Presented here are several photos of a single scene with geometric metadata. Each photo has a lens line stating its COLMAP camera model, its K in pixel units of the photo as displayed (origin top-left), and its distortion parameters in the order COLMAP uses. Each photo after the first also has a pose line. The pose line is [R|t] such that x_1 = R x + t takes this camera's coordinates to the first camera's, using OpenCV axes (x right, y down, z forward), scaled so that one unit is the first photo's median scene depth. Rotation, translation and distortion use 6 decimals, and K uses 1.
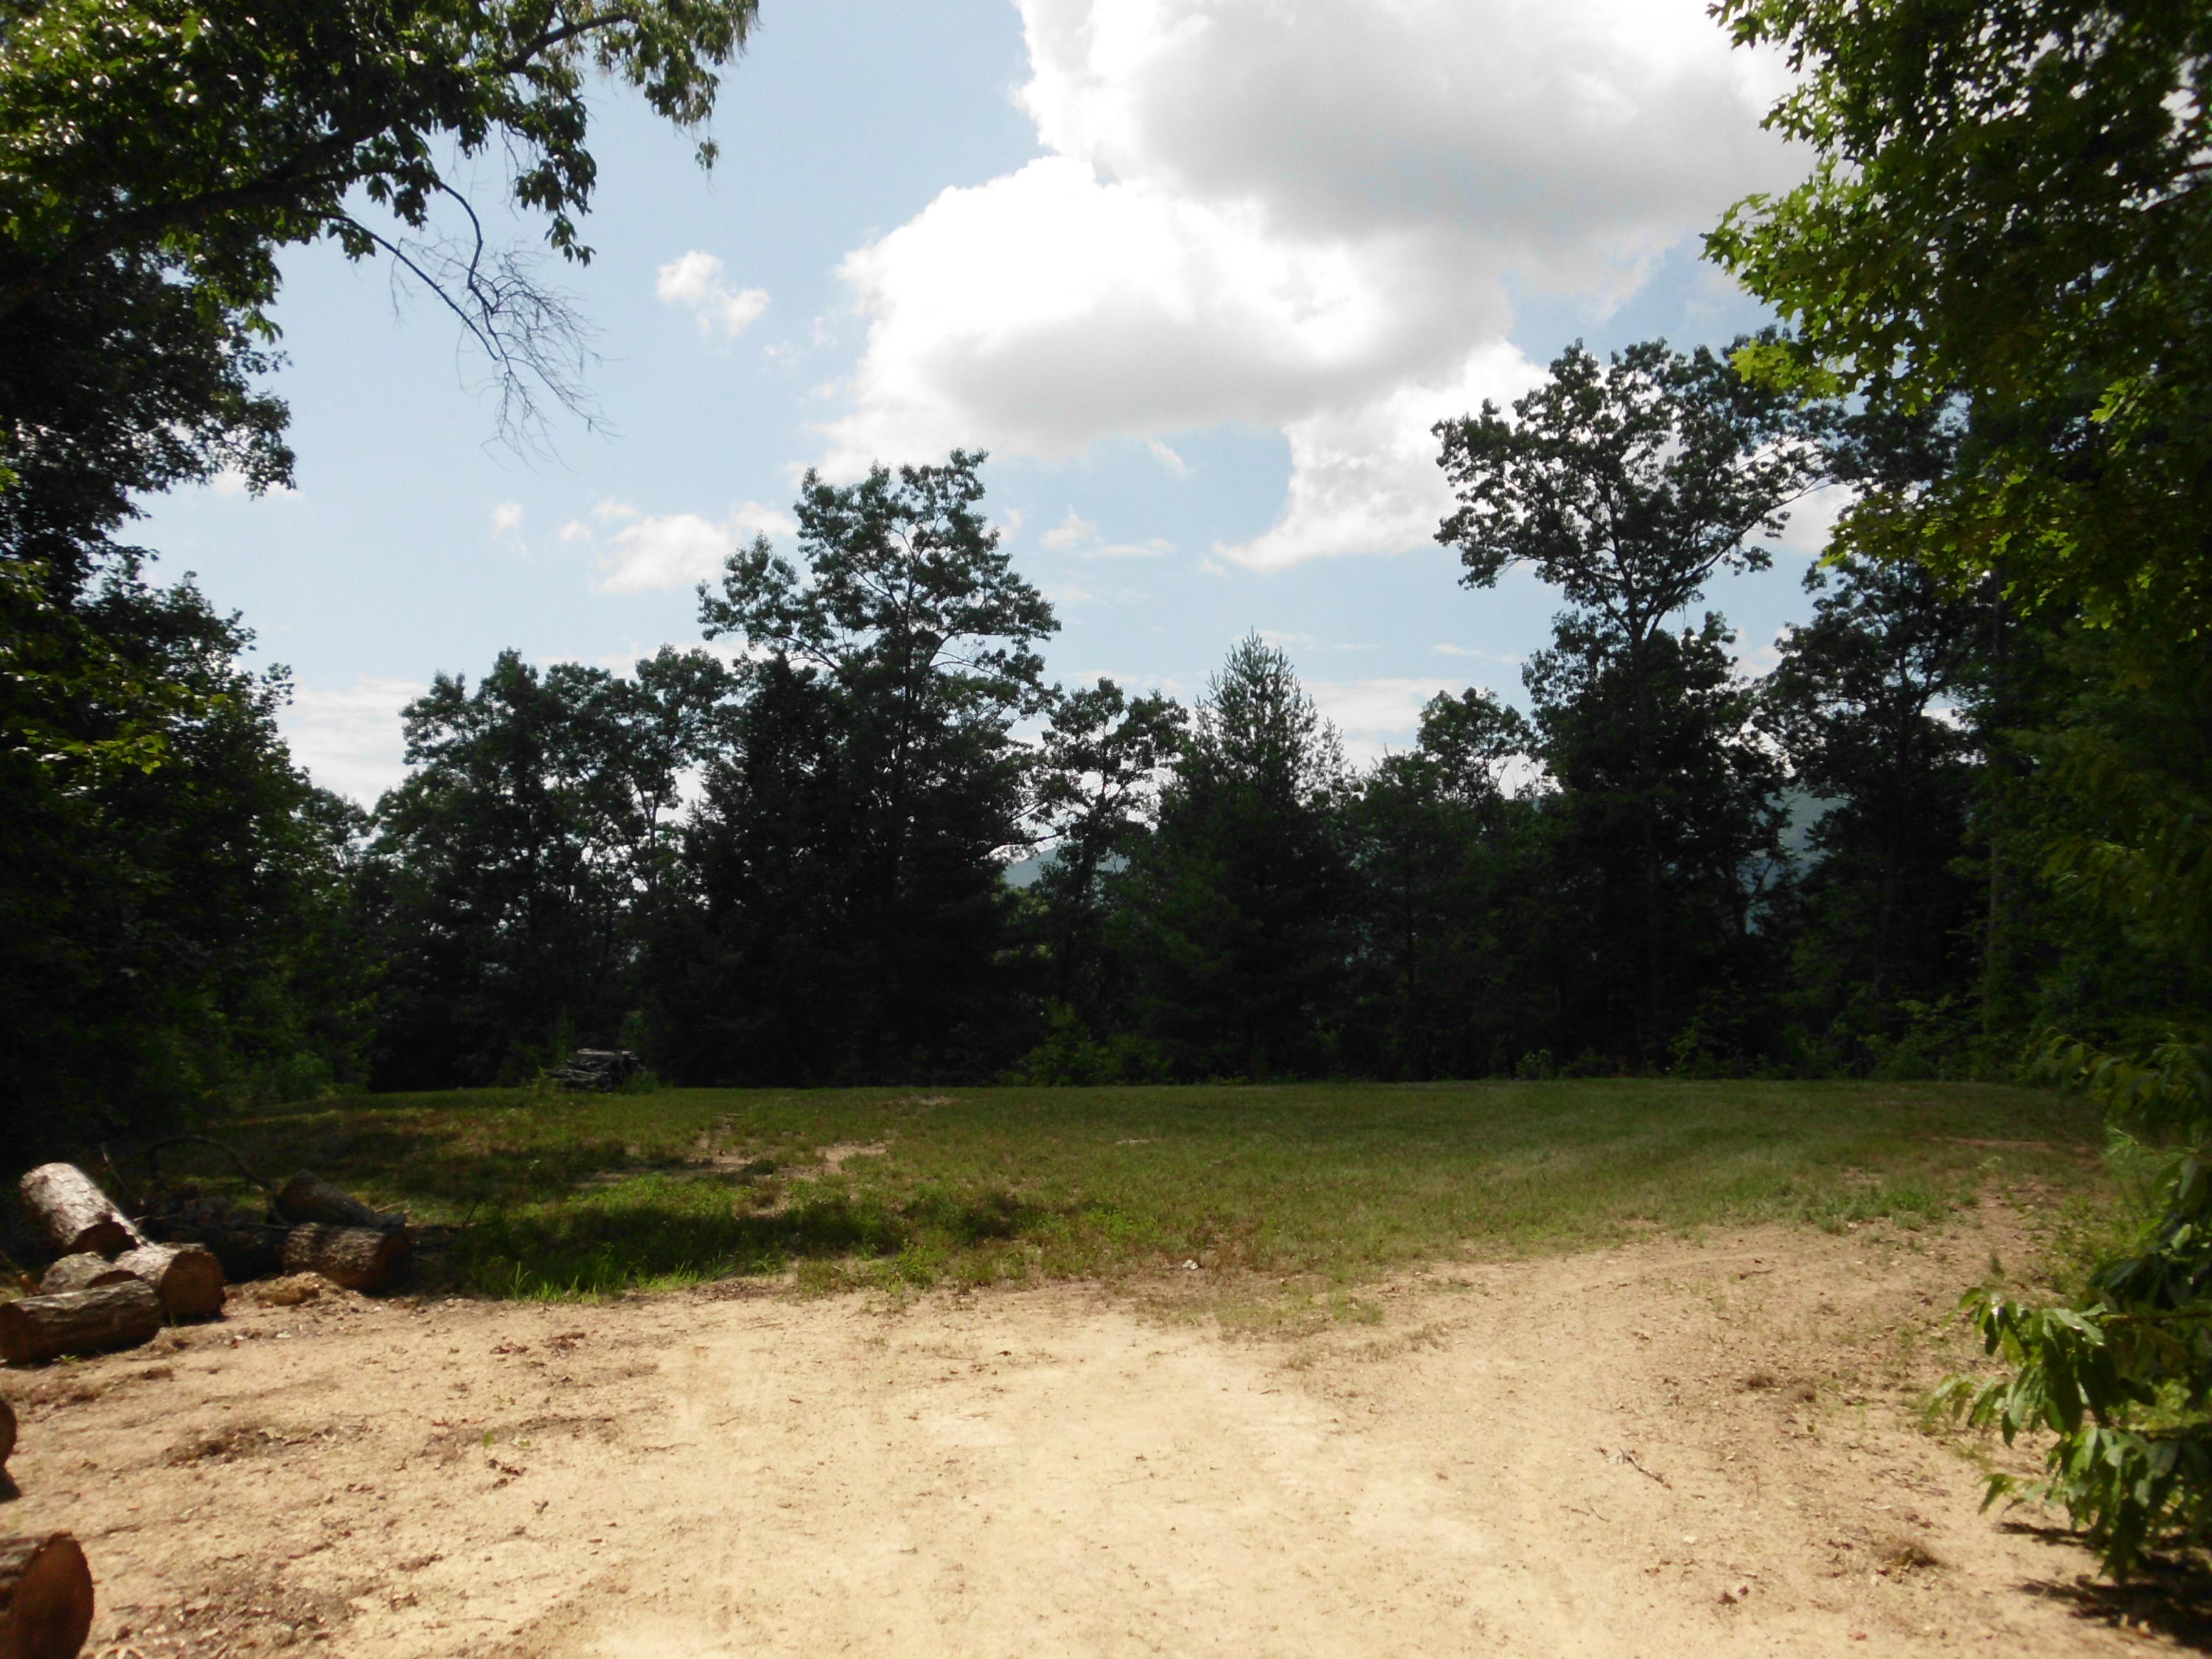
lens RADIAL K [[1824.8, 0, 1106.6], [0, 1824.8, 852.3], [0, 0, 1]] dist [-0.011117, -0.005090]
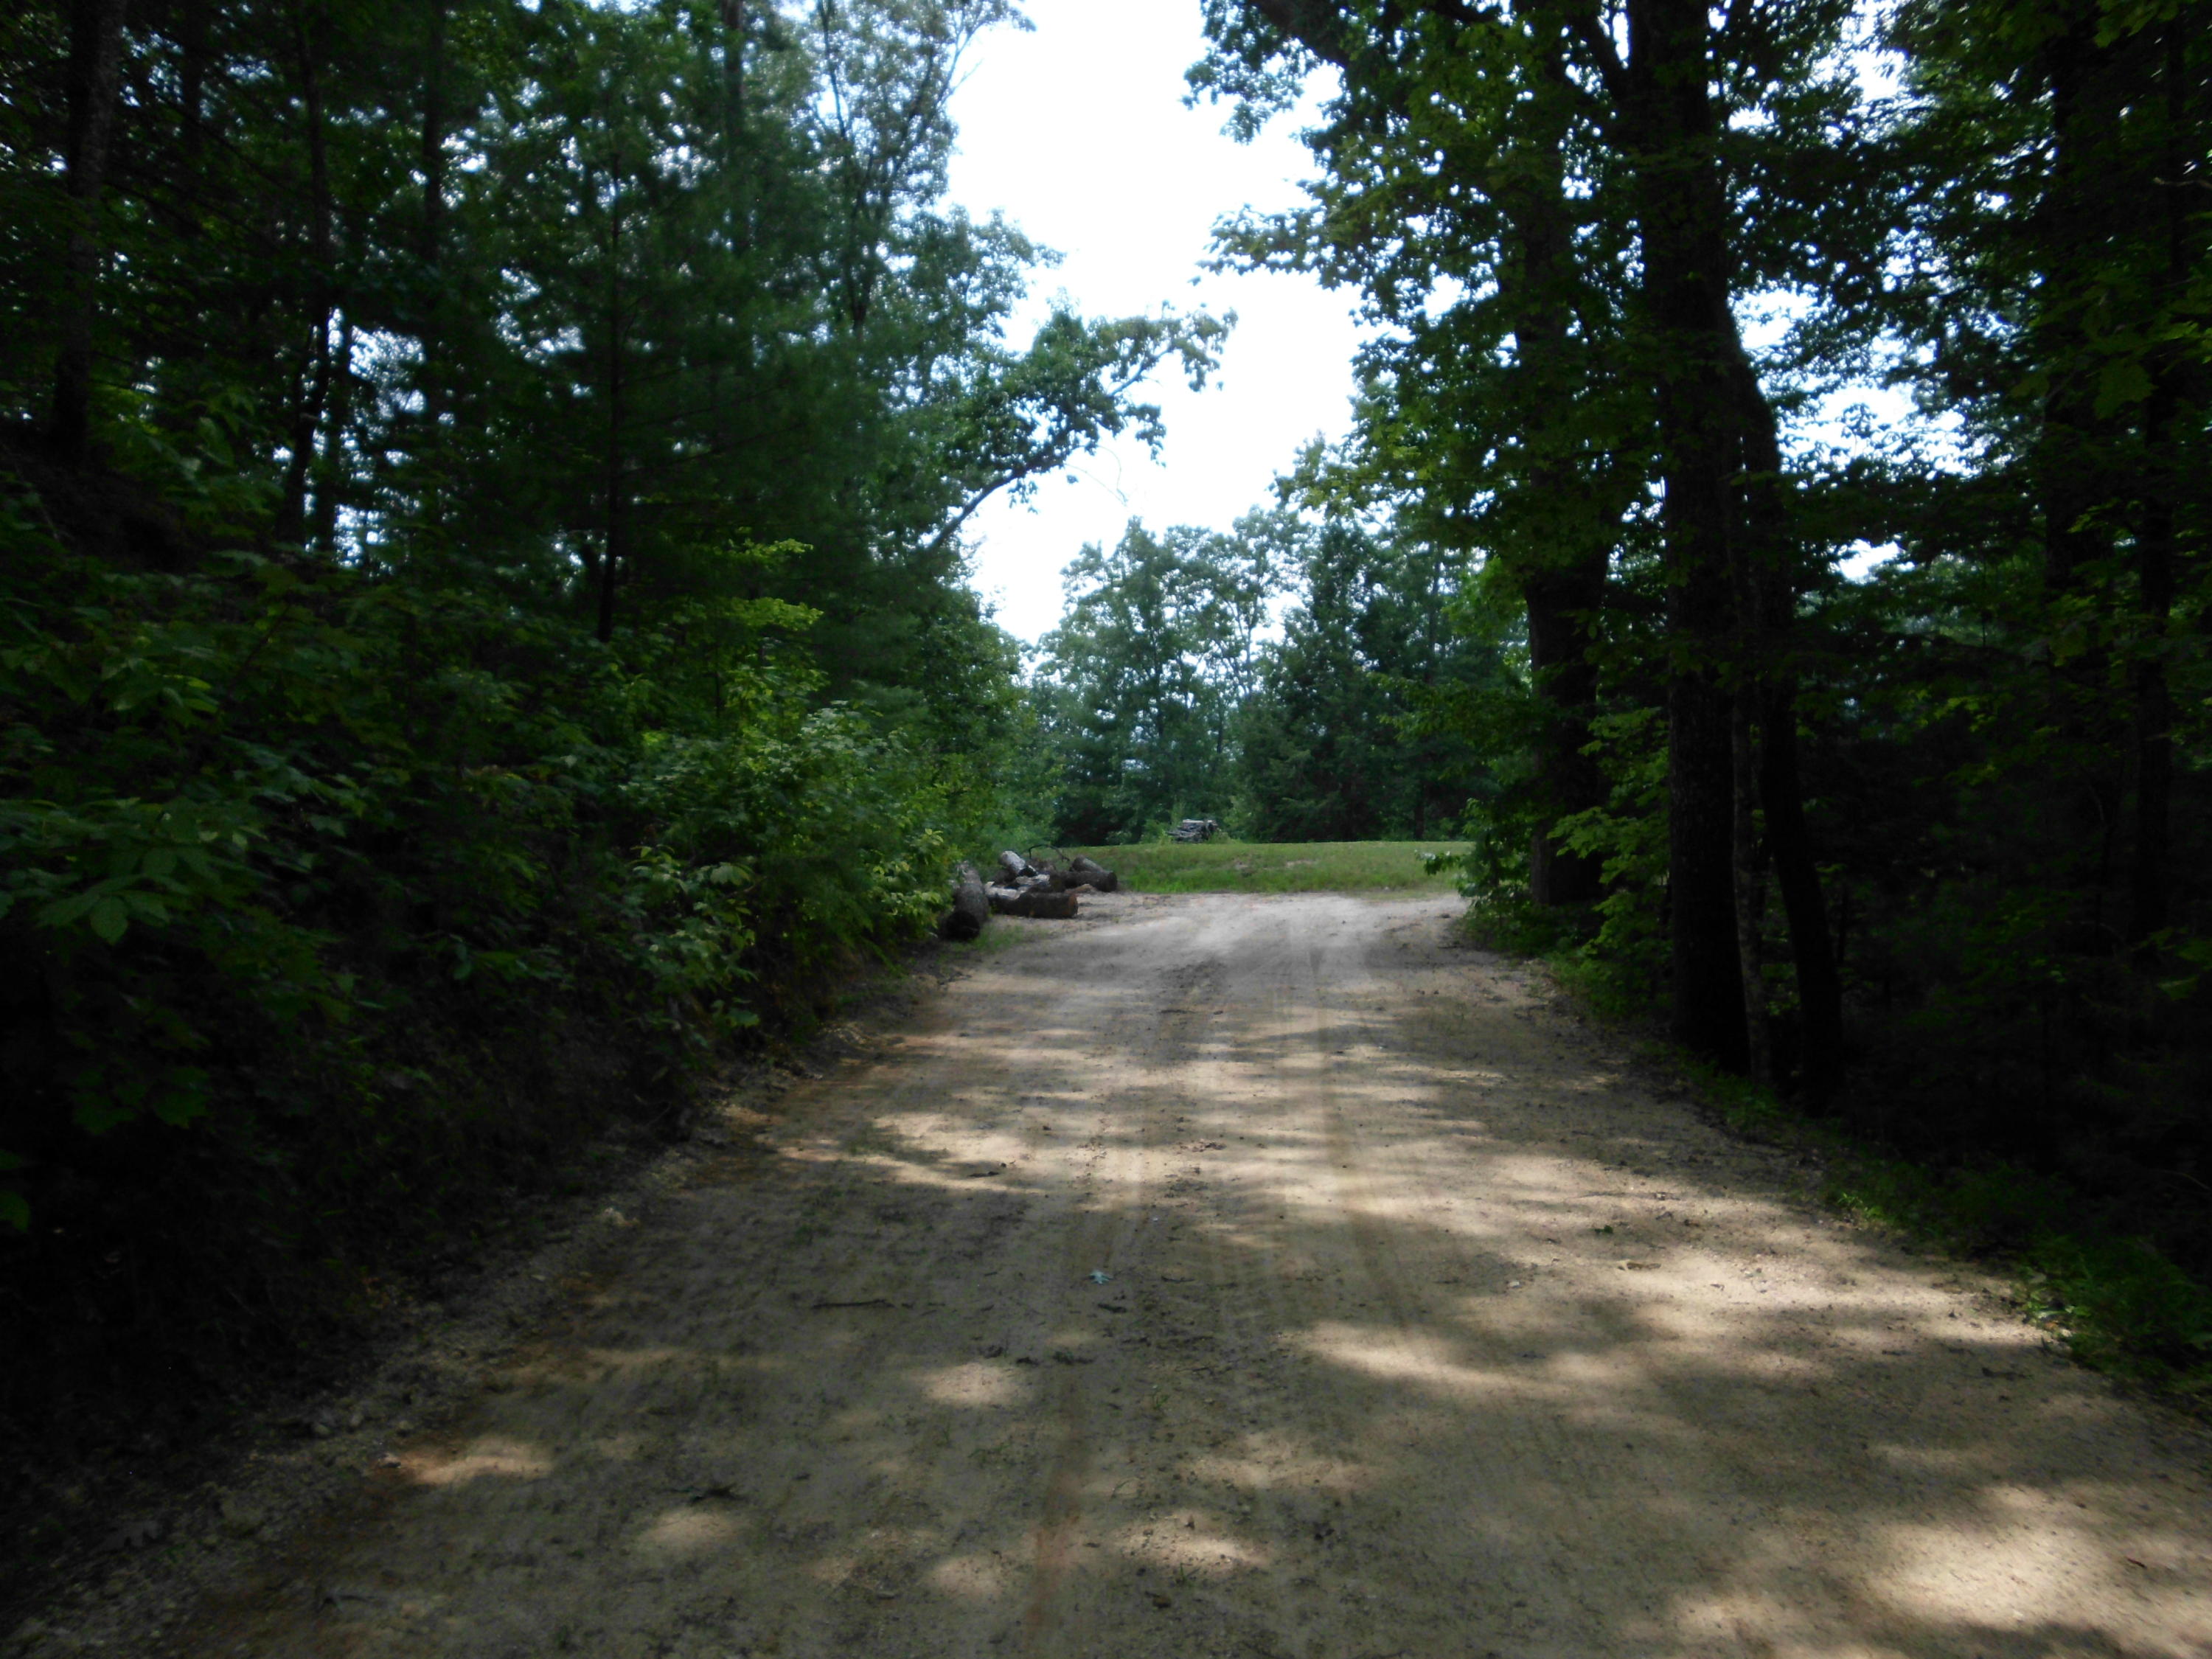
lens RADIAL K [[1824.8, 0, 1105.4], [0, 1824.8, 829.8], [0, 0, 1]] dist [-0.011117, -0.005090]
pose [[0.943577, -0.002065, -0.331147, 0.072385], [0.037164, 0.994324, 0.099697, -0.019400], [0.329061, -0.106378, 0.938298, -0.219595]]
